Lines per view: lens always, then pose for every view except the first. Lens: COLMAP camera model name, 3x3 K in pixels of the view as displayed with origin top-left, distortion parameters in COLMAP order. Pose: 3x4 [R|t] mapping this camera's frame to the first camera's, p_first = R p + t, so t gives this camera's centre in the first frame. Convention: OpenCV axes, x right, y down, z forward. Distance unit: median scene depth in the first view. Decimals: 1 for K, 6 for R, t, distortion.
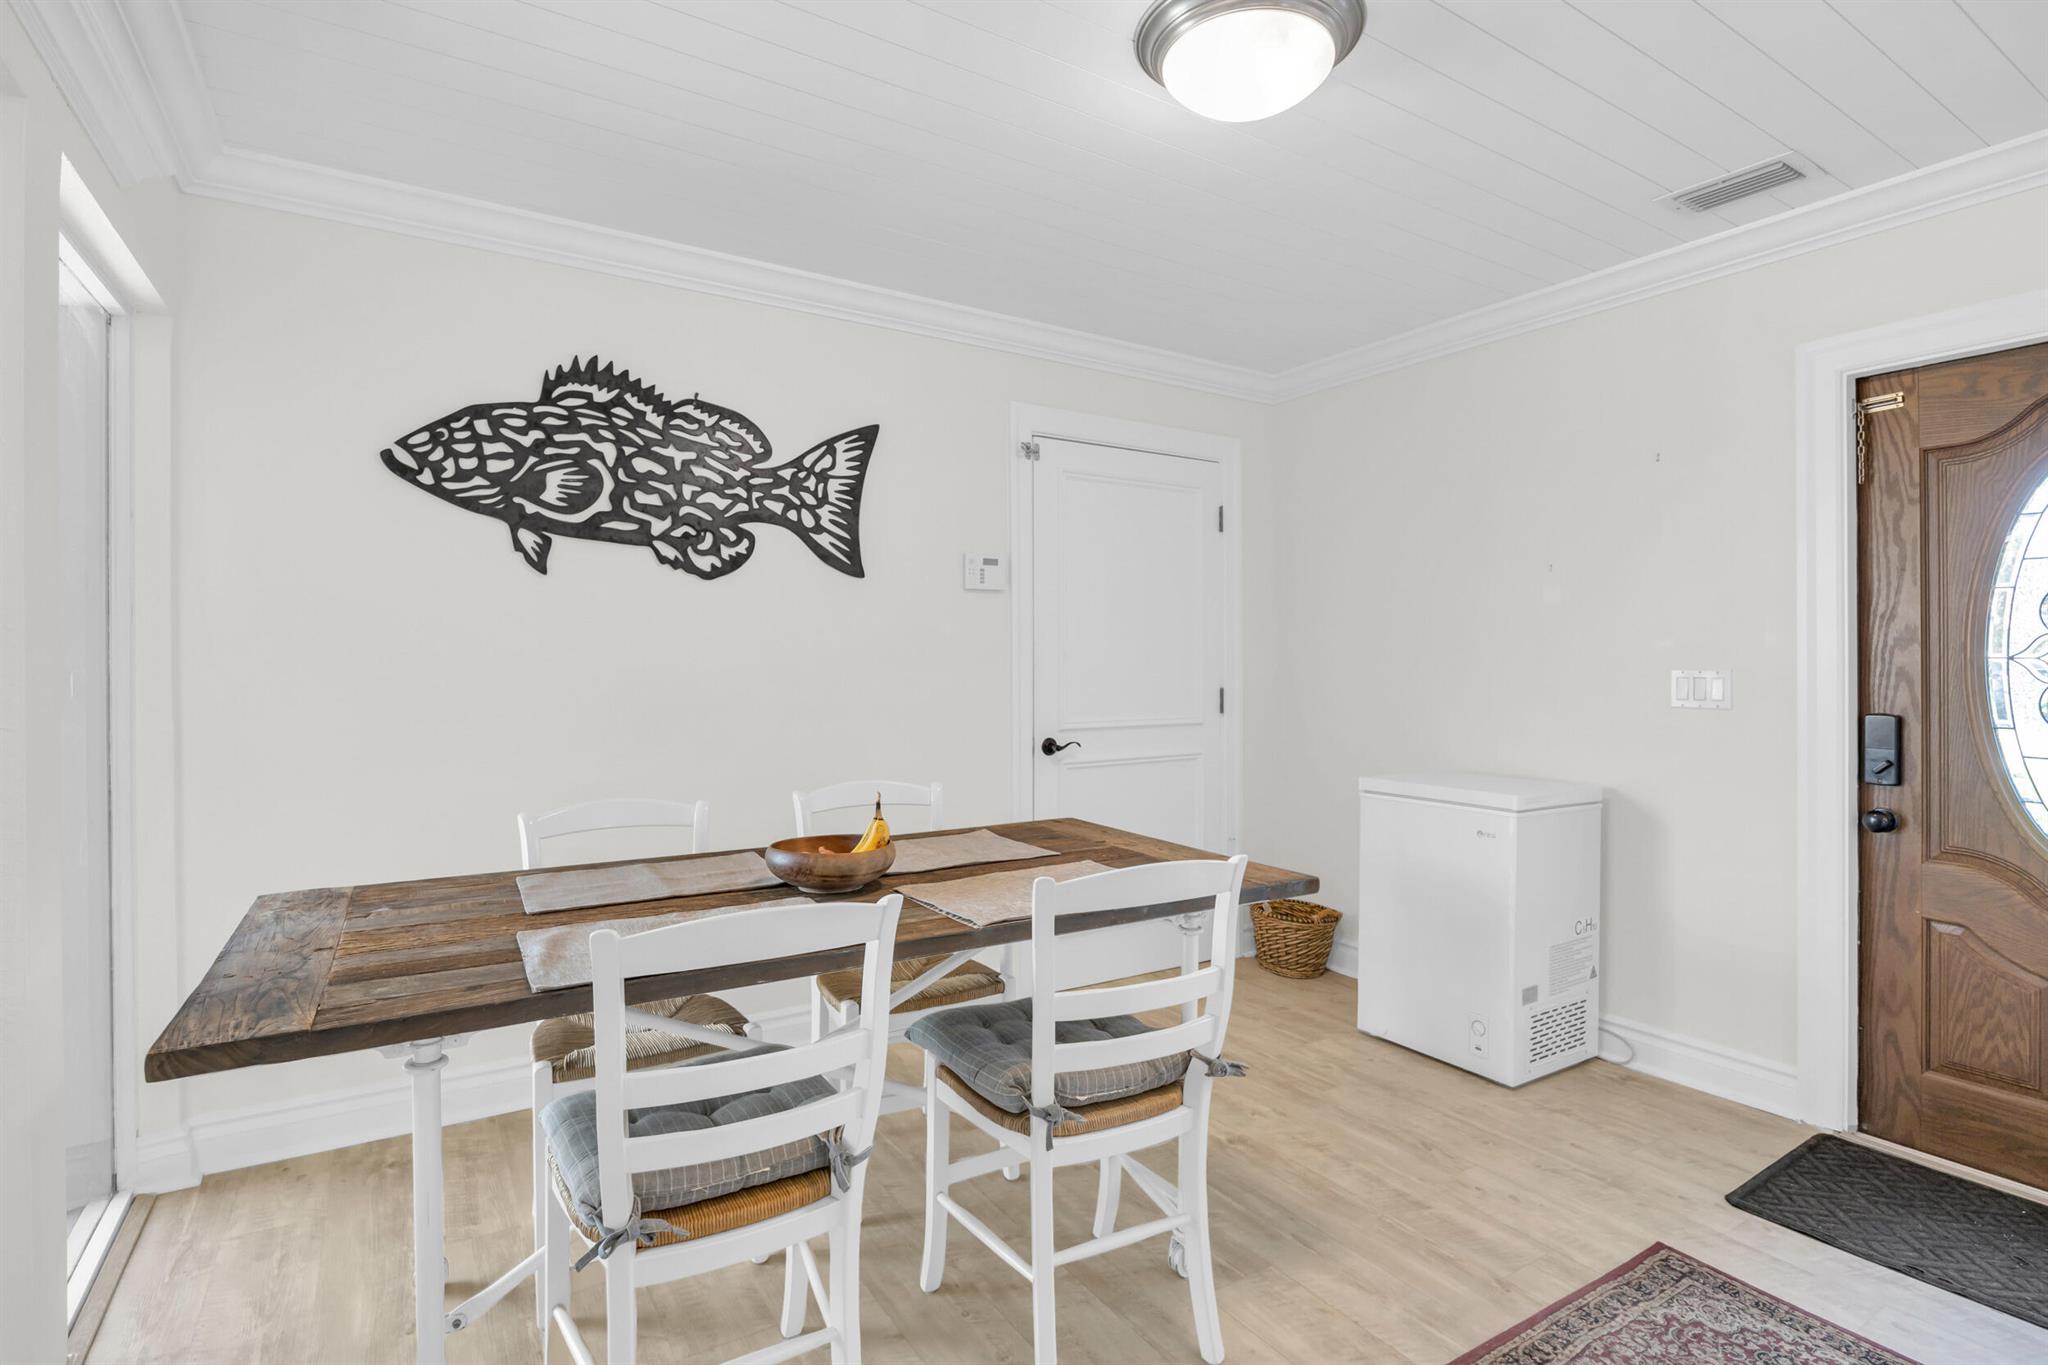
lens RADIAL K [[999.7, 0, 1014.9], [0, 999.7, 658.9], [0, 0, 1]] dist [-0.011014, -0.000366]
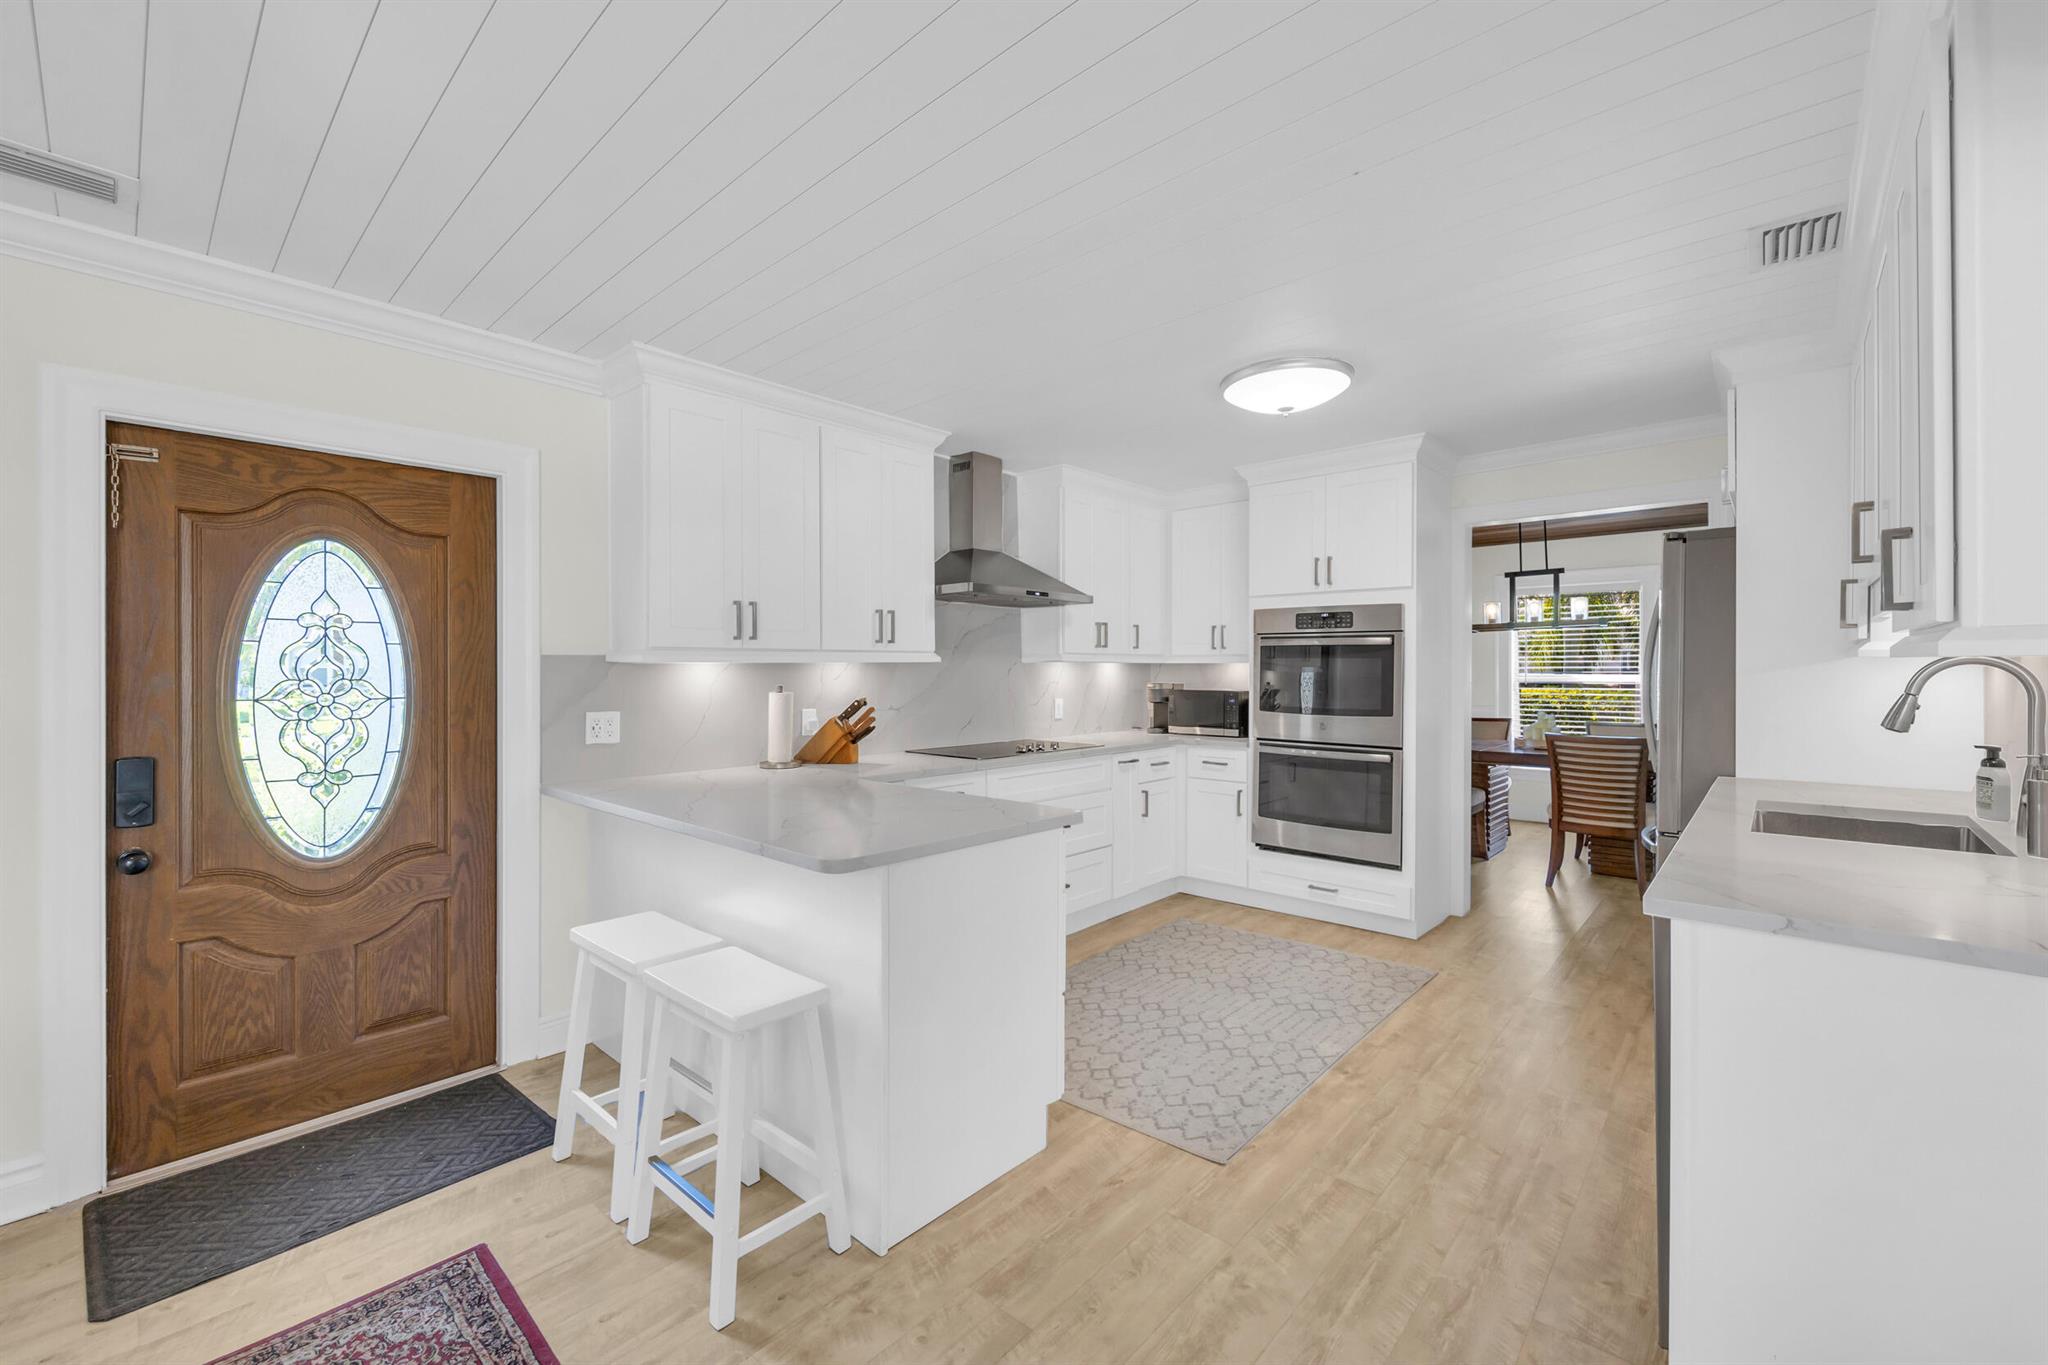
lens RADIAL K [[836.6, 0, 1020.2], [0, 836.6, 671.8], [0, 0, 1]] dist [-0.002644, 0.000179]
pose [[-0.272526, -0.000228, 0.962149, -0.189386], [-0.003313, 0.999994, -0.000701, -0.032937], [-0.962143, -0.003379, -0.272525, 0.334728]]
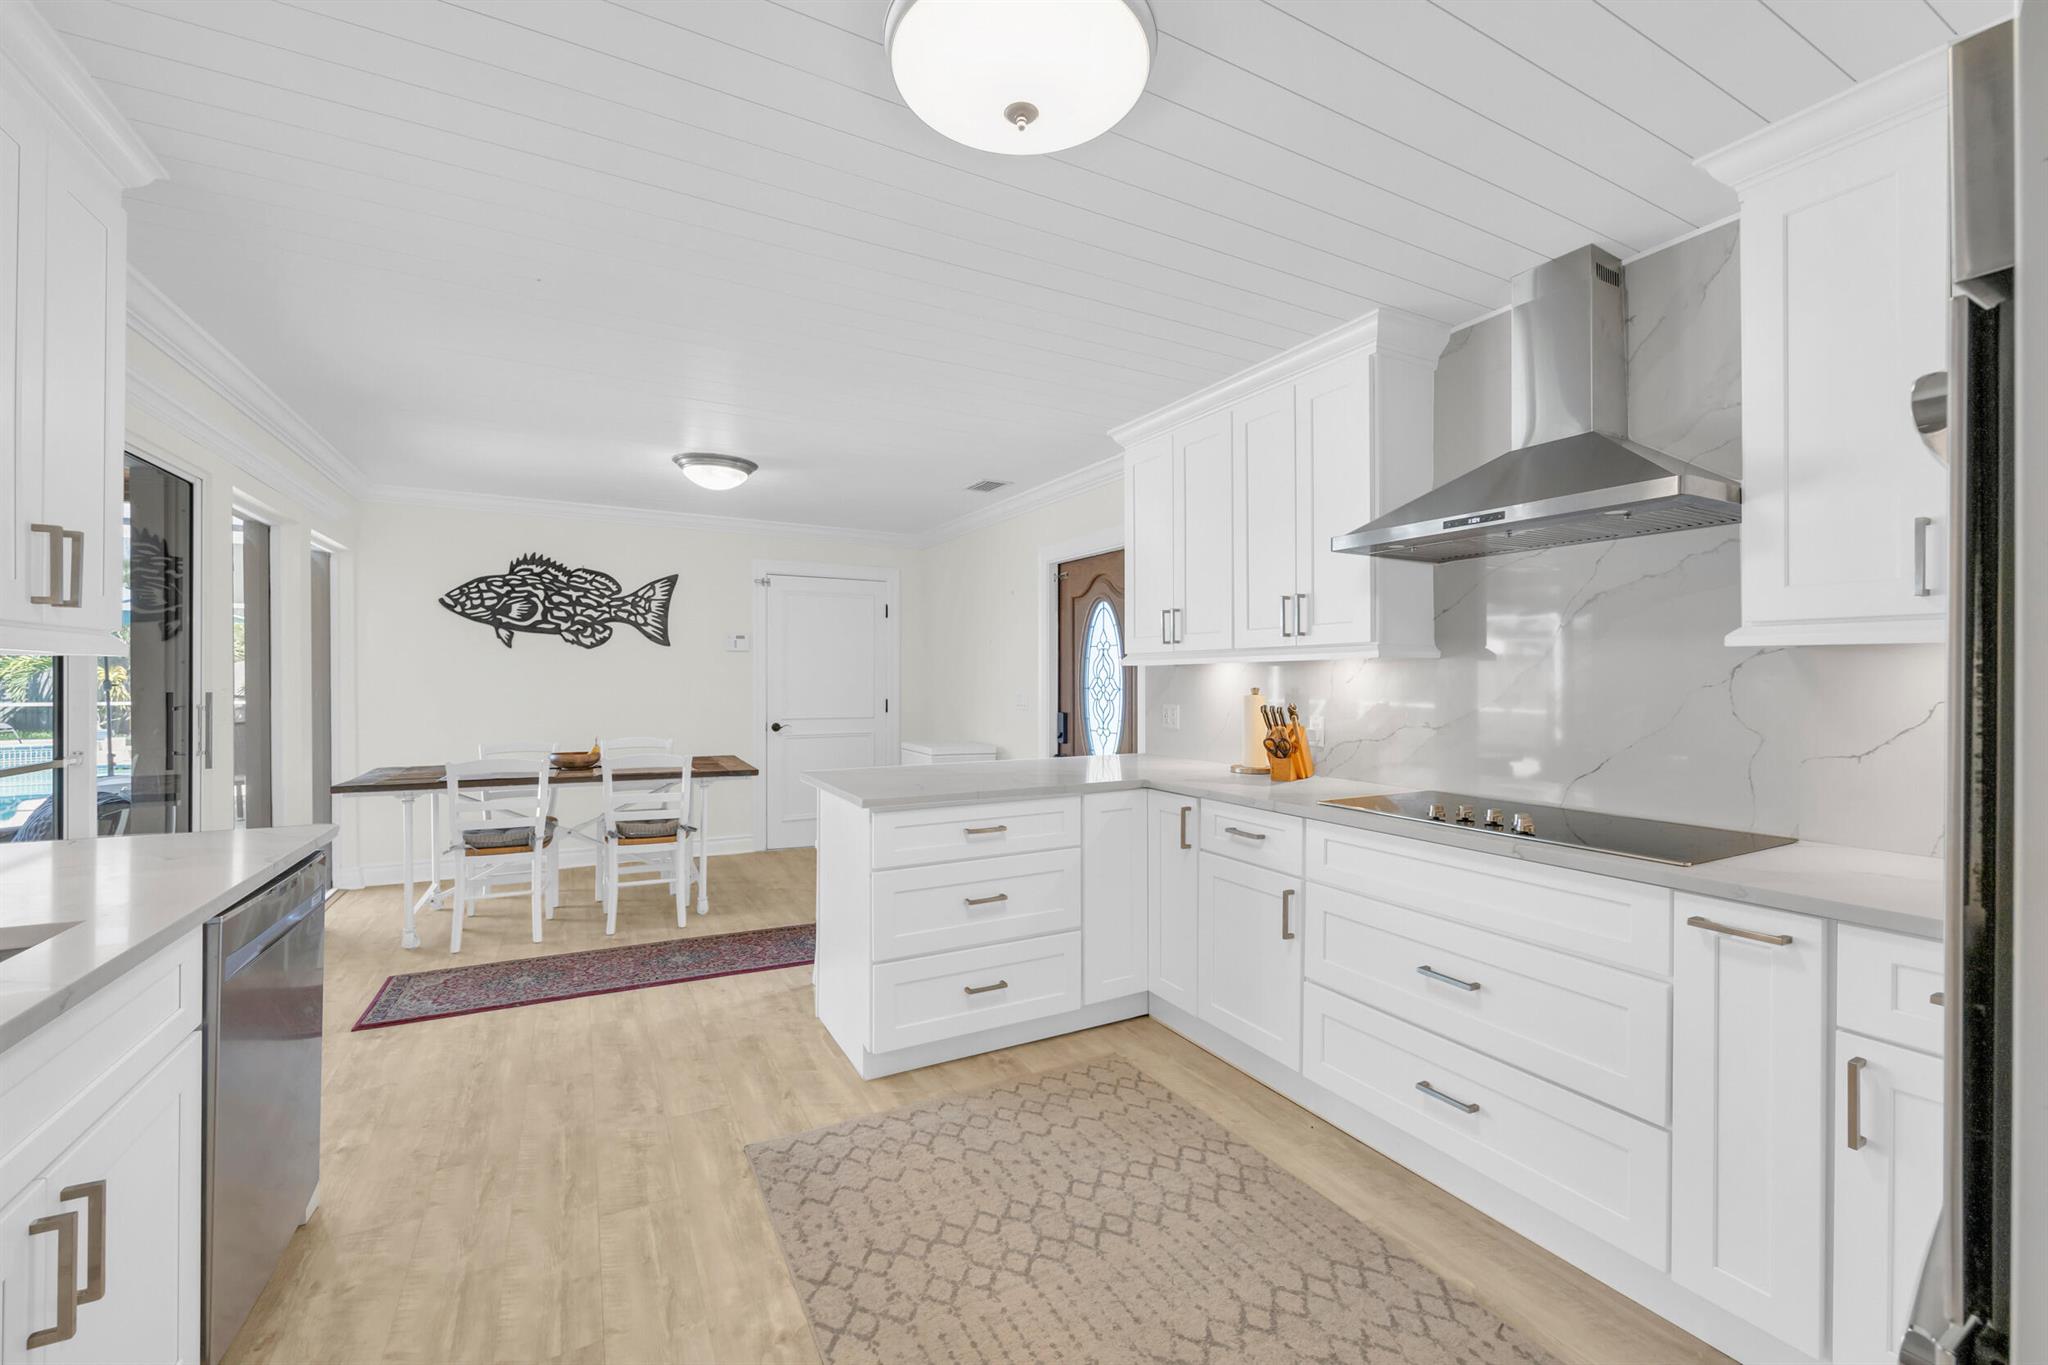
lens RADIAL K [[836.6, 0, 1022.7], [0, 836.6, 681.7], [0, 0, 1]] dist [-0.002644, 0.000179]
pose [[0.997662, 0.005980, -0.068073, 0.855003], [-0.005438, 0.999952, 0.008149, -0.028064], [0.068118, -0.007759, 0.997647, -0.869247]]
